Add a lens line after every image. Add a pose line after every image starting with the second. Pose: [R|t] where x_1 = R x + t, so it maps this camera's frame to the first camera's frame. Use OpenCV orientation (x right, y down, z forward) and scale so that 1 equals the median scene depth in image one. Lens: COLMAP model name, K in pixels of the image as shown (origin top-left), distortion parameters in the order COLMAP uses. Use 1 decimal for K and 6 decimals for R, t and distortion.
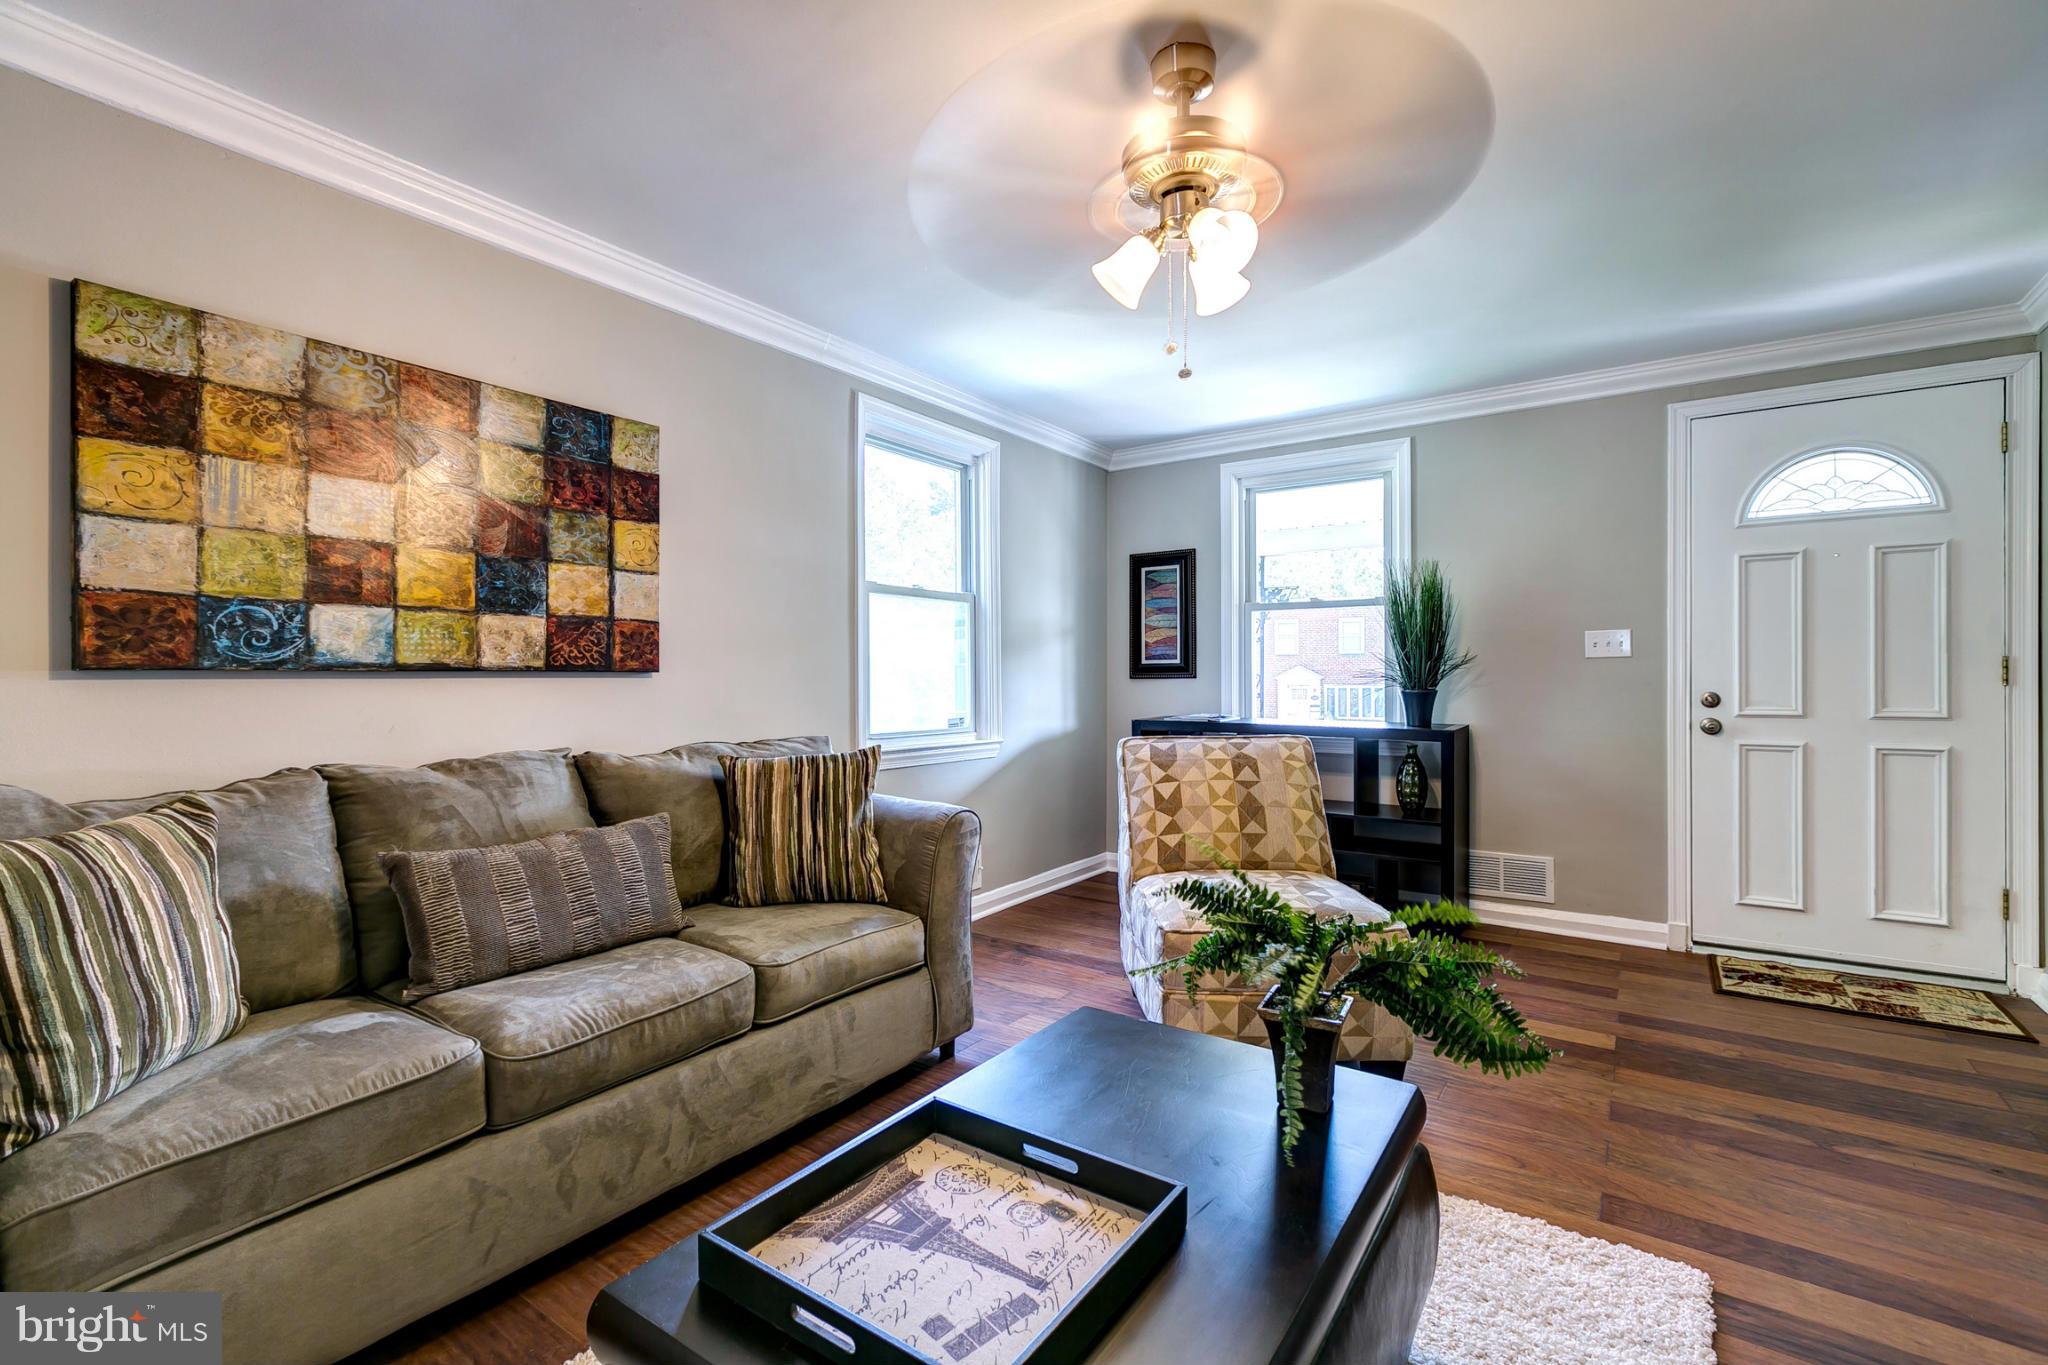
lens RADIAL K [[914.0, 0, 1026.0], [0, 914.0, 678.1], [0, 0, 1]] dist [0.004119, -0.001840]
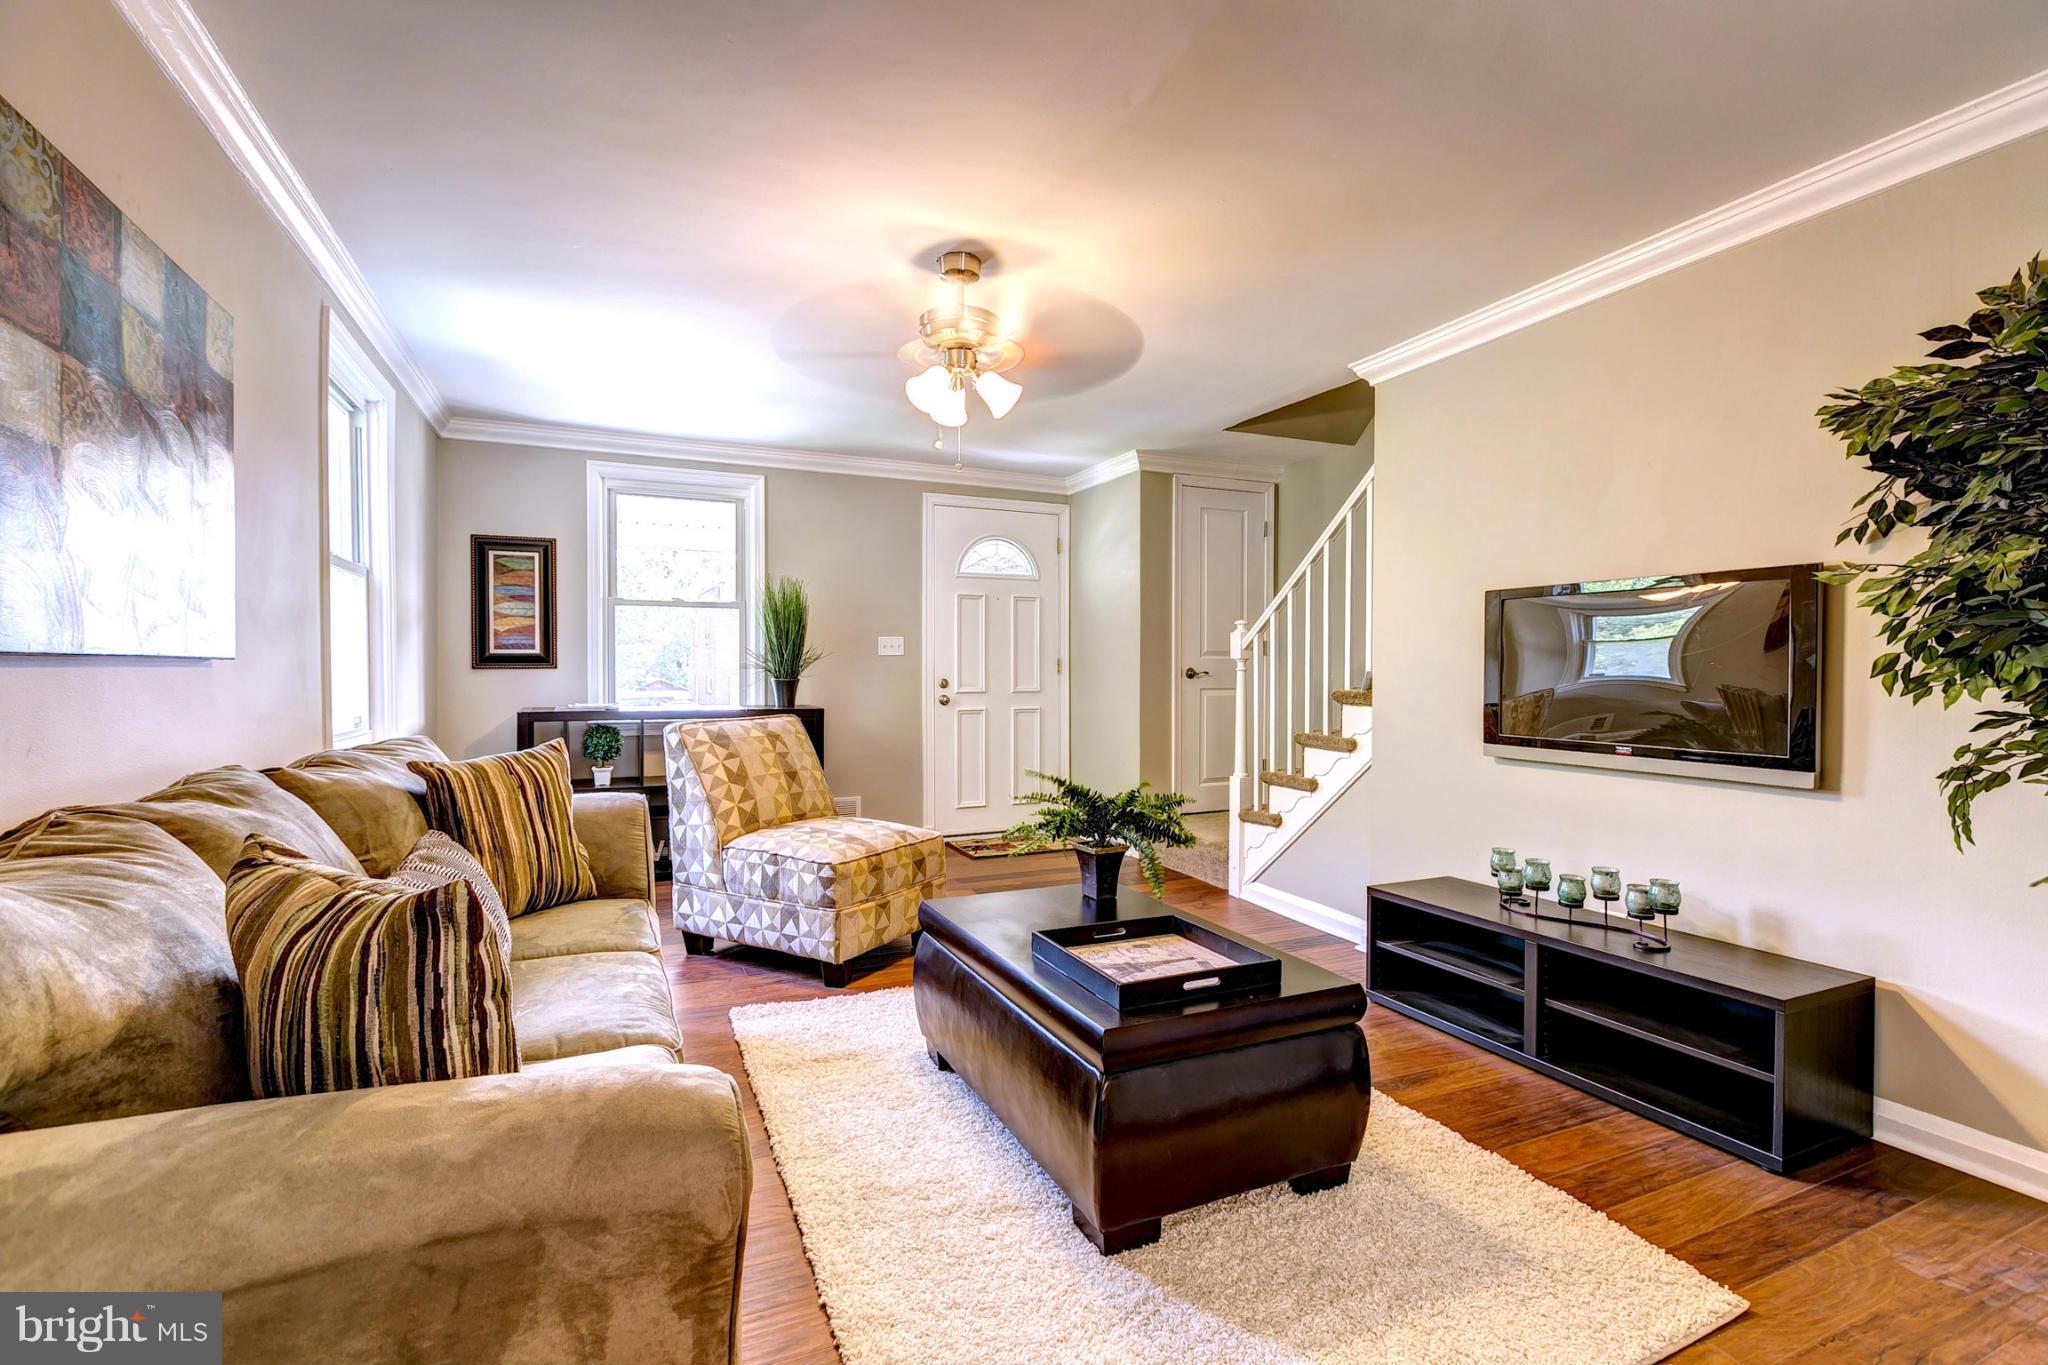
lens RADIAL K [[914.0, 0, 1020.2], [0, 914.0, 681.5], [0, 0, 1]] dist [0.004119, -0.001840]
pose [[0.507727, -0.009125, 0.861470, -0.547660], [-0.002719, 0.999922, 0.012194, 0.000495], [-0.861514, -0.008533, 0.507663, 0.076500]]
